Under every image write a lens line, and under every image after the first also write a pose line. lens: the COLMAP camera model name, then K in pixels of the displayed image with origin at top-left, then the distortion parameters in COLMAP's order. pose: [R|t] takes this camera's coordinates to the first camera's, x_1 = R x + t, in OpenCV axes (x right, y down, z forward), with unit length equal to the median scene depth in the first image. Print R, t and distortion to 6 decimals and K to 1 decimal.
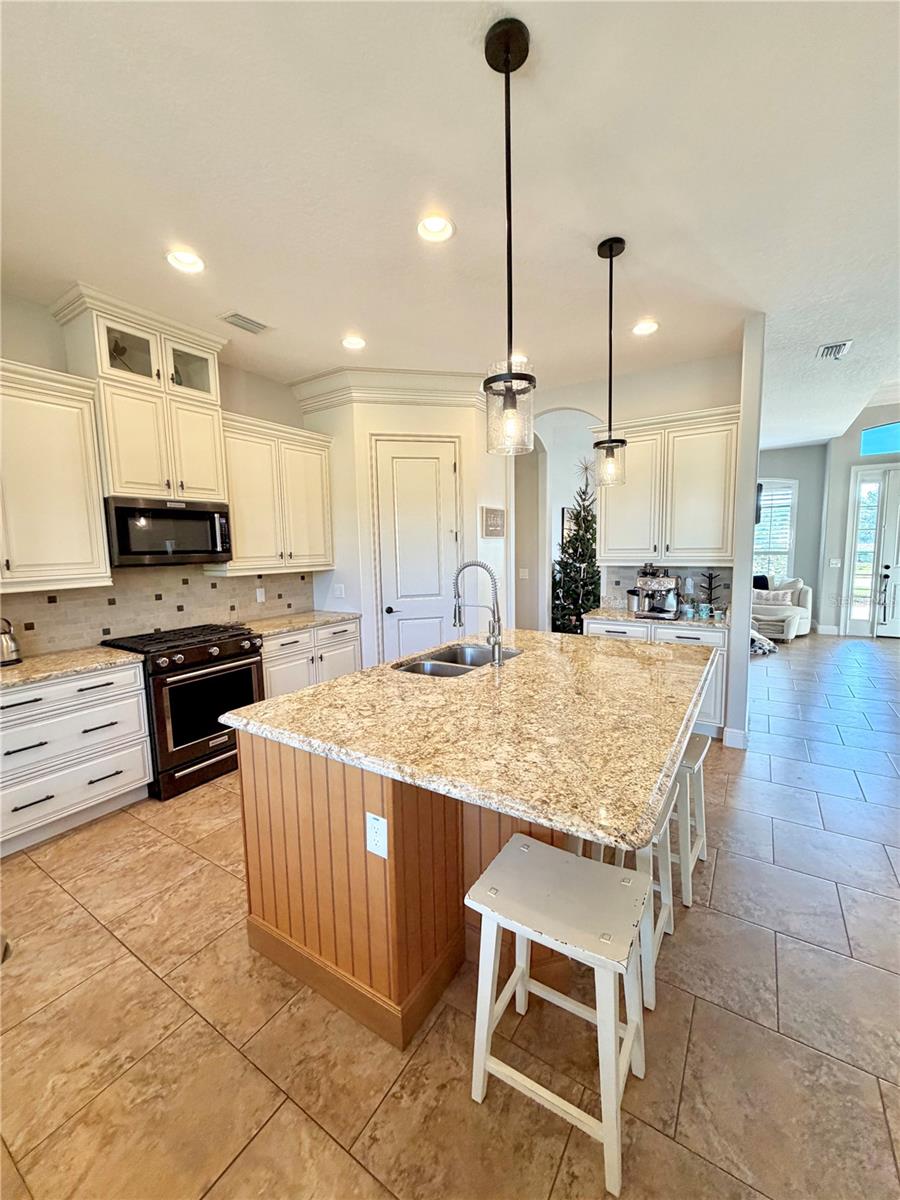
lens RADIAL K [[479.9, 0, 452.2], [0, 479.9, 598.9], [0, 0, 1]] dist [0.001670, -0.000336]
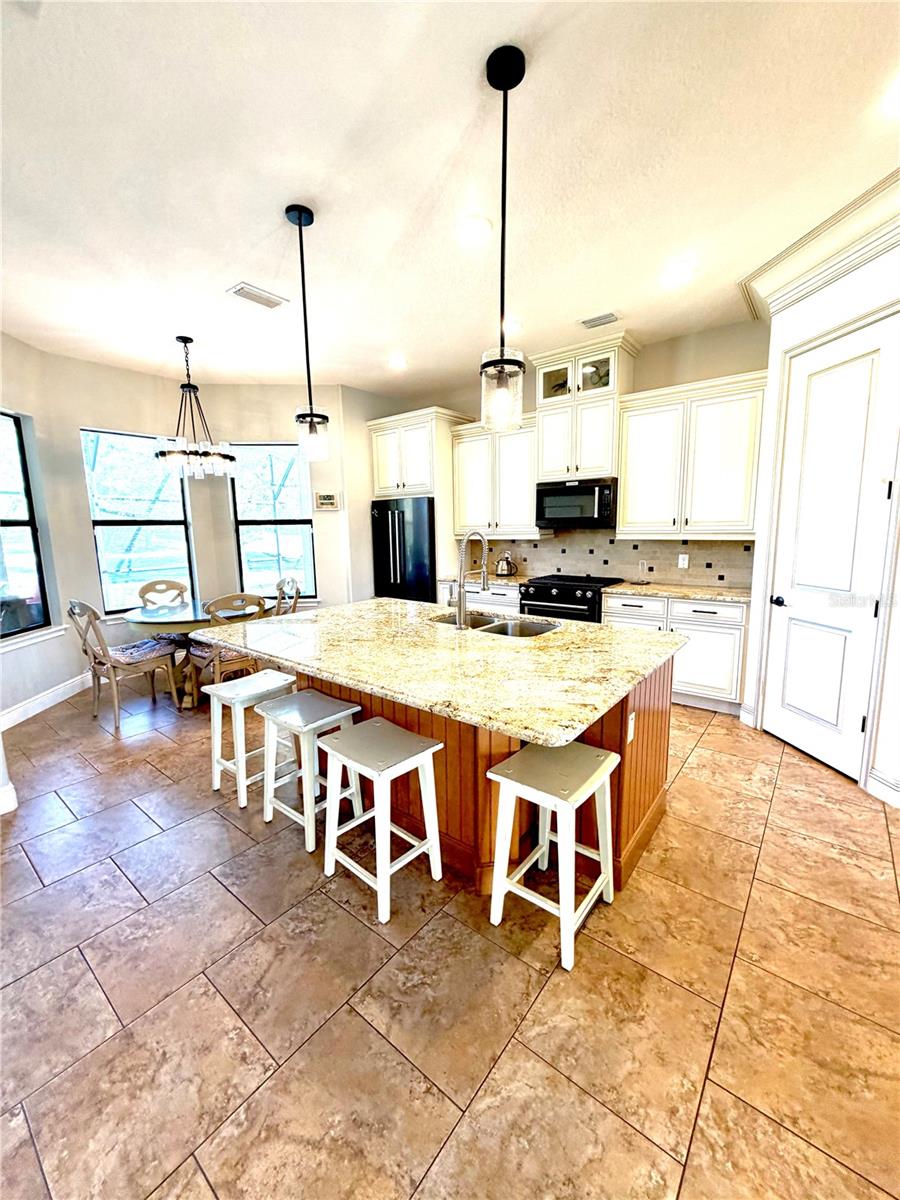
lens RADIAL K [[479.9, 0, 452.2], [0, 479.9, 598.0], [0, 0, 1]] dist [0.001670, -0.000336]
pose [[-0.096830, 0.172158, -0.980299, 0.778789], [-0.090481, 0.979326, 0.180925, -0.084515], [0.991180, 0.106217, -0.079251, 0.731335]]
